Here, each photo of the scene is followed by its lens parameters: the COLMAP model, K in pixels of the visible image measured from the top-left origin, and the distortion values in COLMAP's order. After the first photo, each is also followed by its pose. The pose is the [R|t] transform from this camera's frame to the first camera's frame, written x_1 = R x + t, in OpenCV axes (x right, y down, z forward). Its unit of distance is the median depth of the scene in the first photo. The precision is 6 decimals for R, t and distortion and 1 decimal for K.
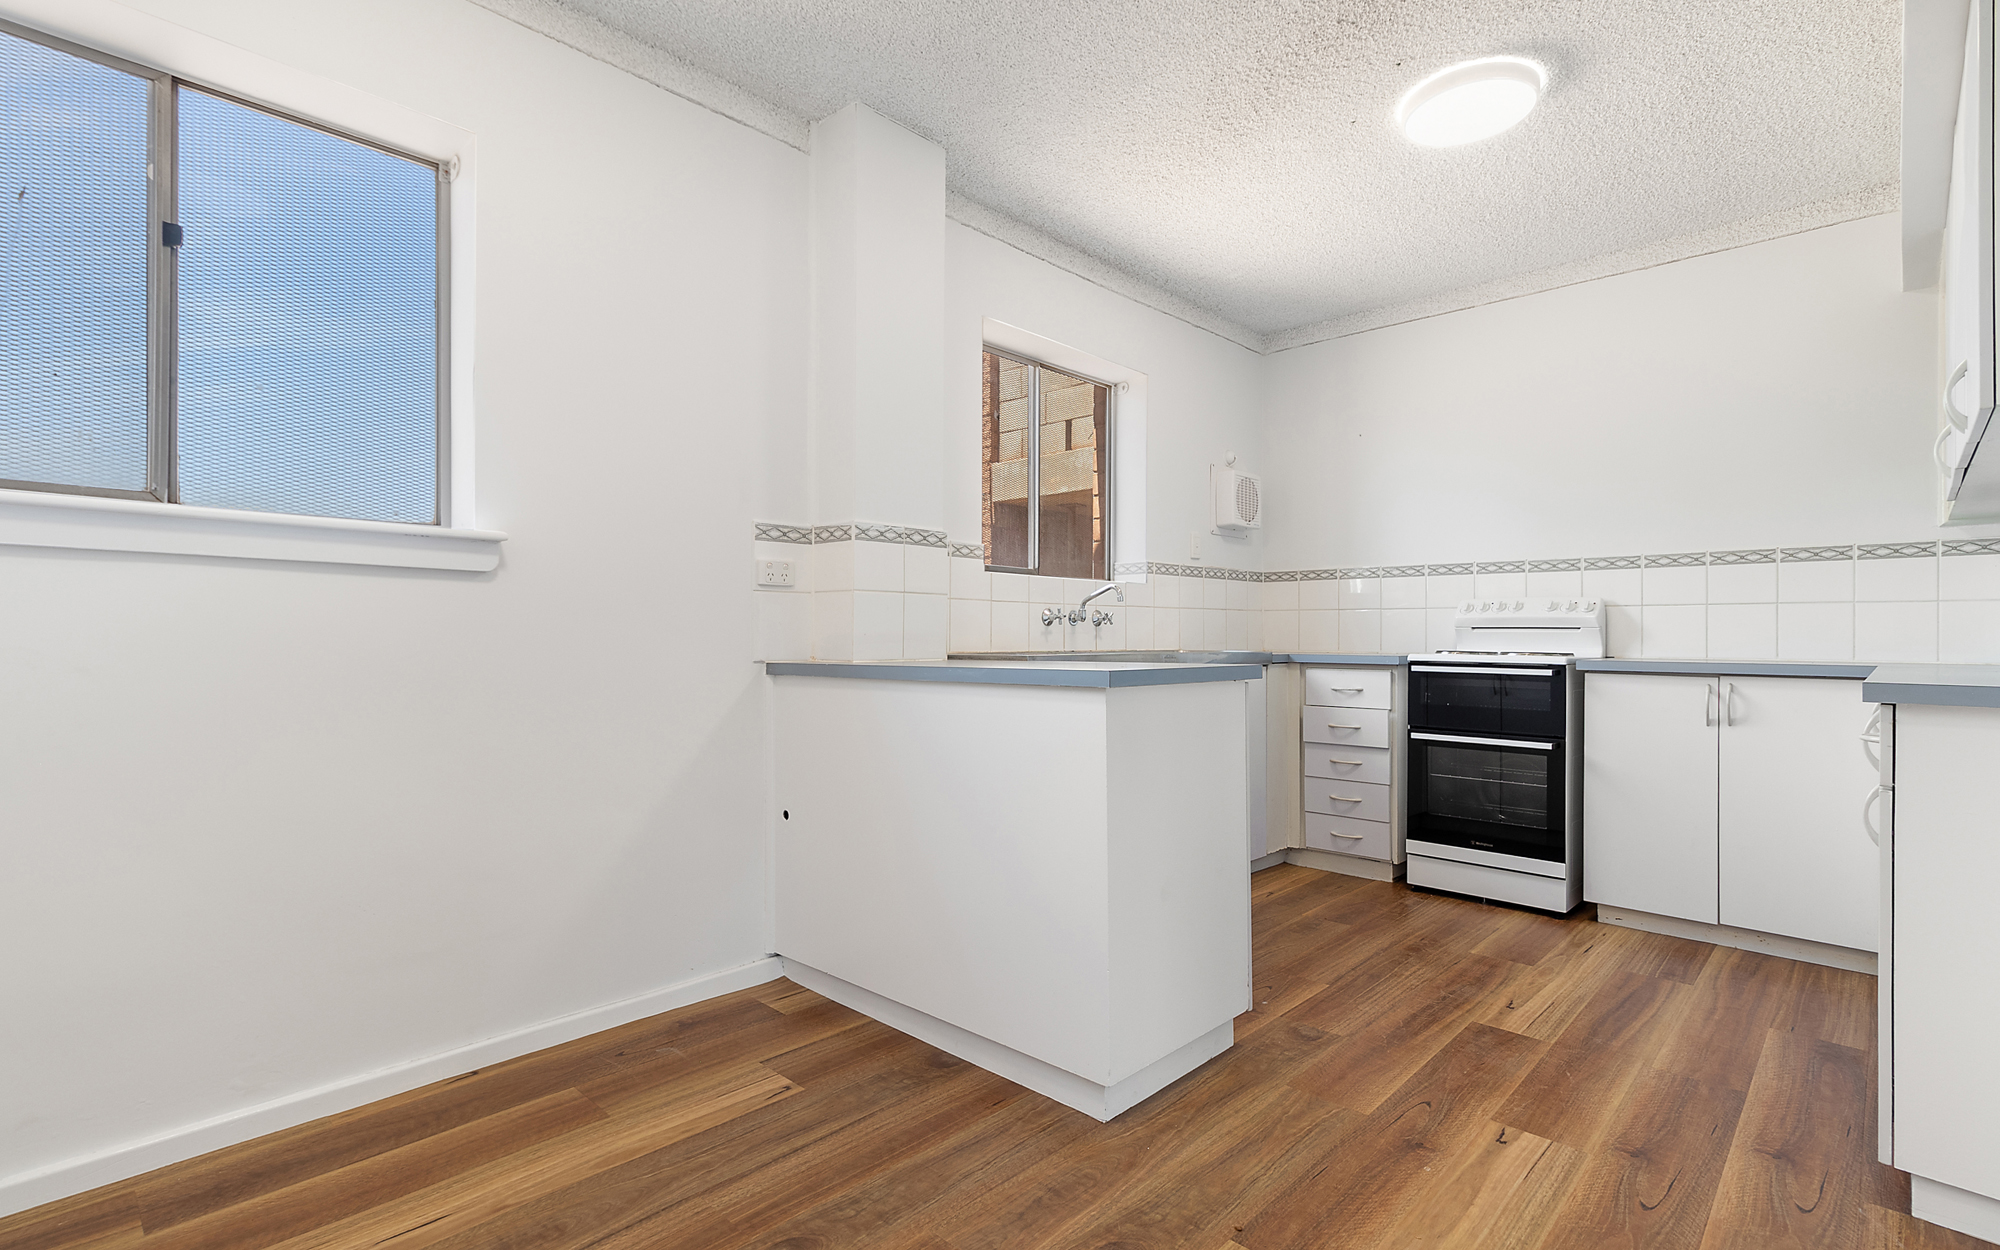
lens RADIAL K [[927.9, 0, 1000.0], [0, 927.9, 625.0], [0, 0, 1]] dist [0.012383, -0.011812]
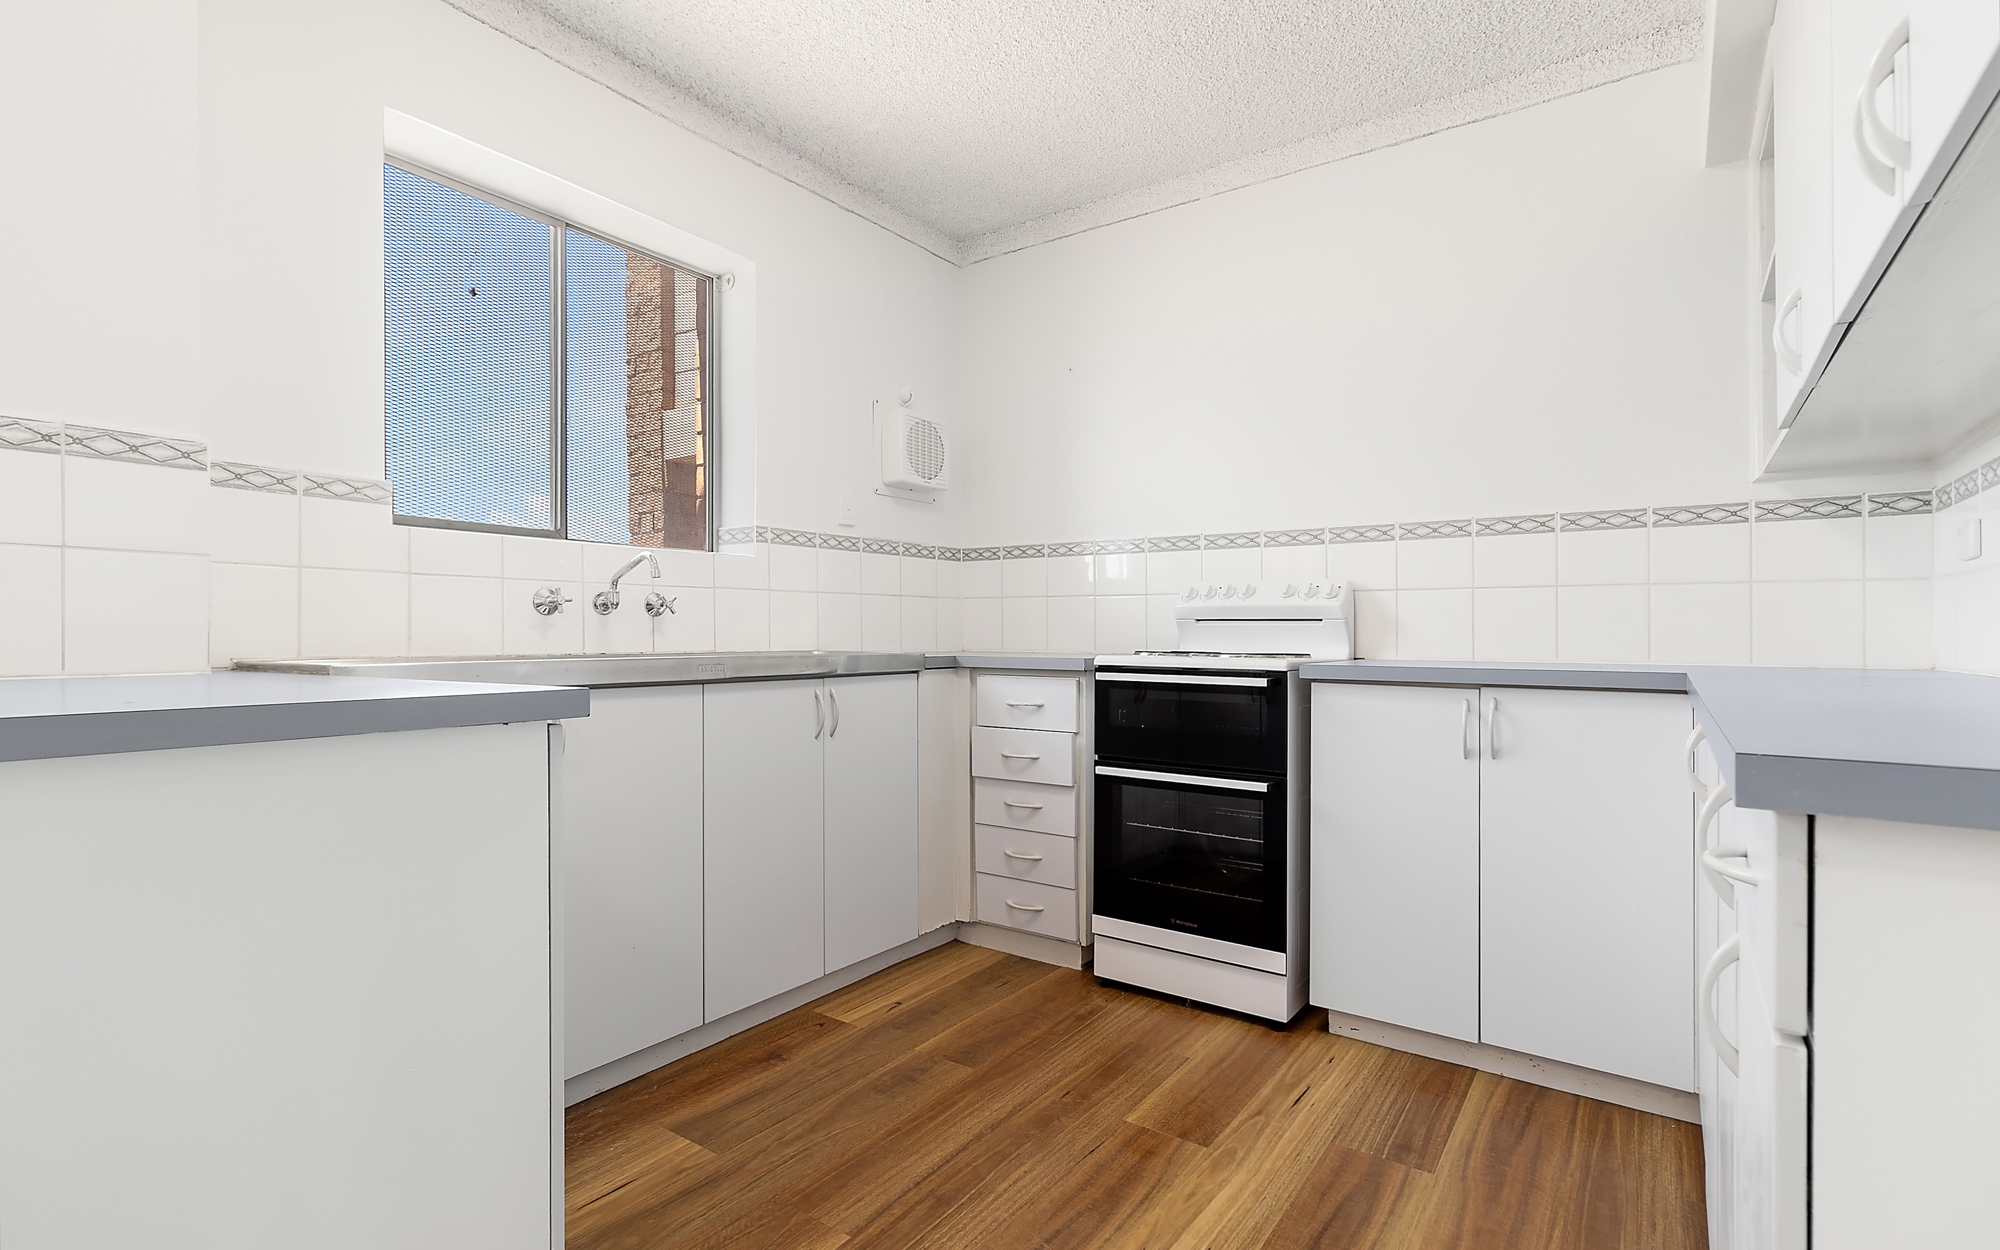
lens RADIAL K [[931.9, 0, 994.3], [0, 931.9, 614.0], [0, 0, 1]] dist [0.000329, -0.012845]
pose [[0.989620, 0.002743, 0.143682, 0.268053], [-0.001546, 0.999963, -0.008441, 0.005524], [-0.143699, 0.008131, 0.989588, 0.310353]]
